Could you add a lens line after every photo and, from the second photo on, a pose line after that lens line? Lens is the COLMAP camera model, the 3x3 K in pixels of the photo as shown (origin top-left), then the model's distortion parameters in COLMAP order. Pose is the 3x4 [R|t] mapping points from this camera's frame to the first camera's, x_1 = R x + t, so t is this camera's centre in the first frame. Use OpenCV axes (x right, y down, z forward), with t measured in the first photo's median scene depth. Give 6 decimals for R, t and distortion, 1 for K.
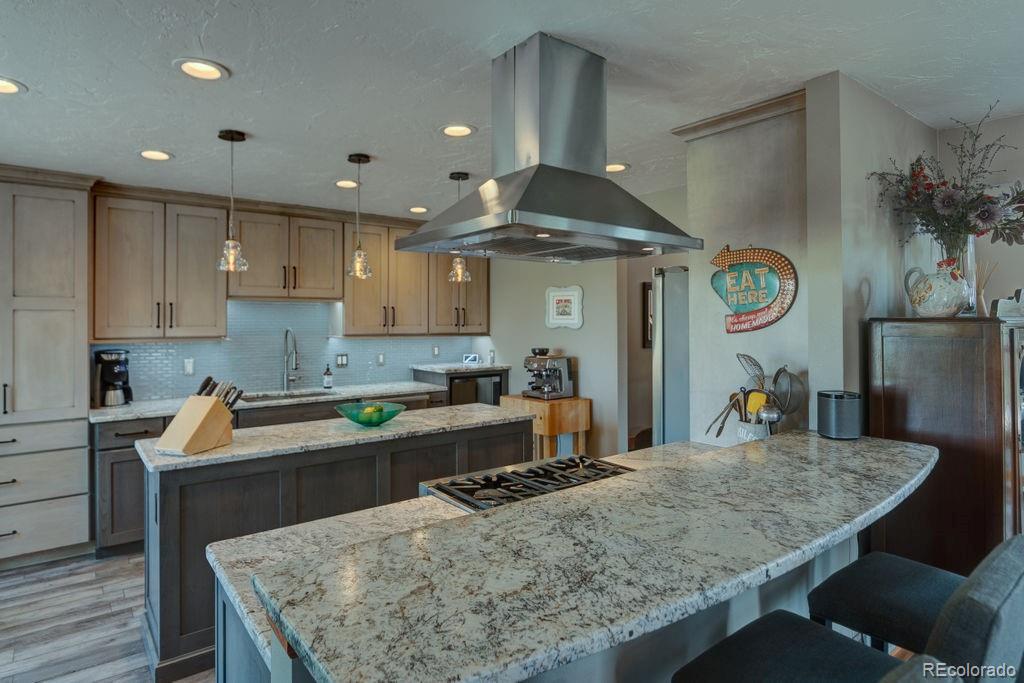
lens RADIAL K [[570.4, 0, 459.3], [0, 570.4, 329.8], [0, 0, 1]] dist [-0.026003, -0.000480]
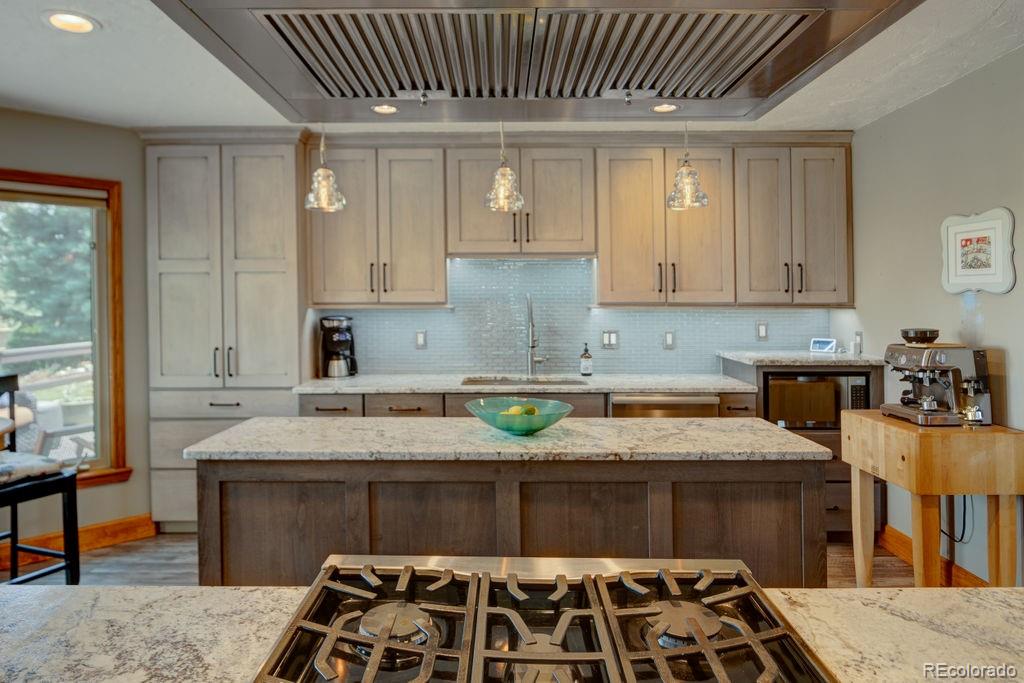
lens RADIAL K [[640.5, 0, 485.6], [0, 640.5, 302.9], [0, 0, 1]] dist [-0.021317, -0.000836]
pose [[0.799676, 0.004233, -0.600417, 0.186901], [-0.010559, 0.999920, -0.007013, 0.017098], [0.600339, 0.011948, 0.799656, 0.285488]]
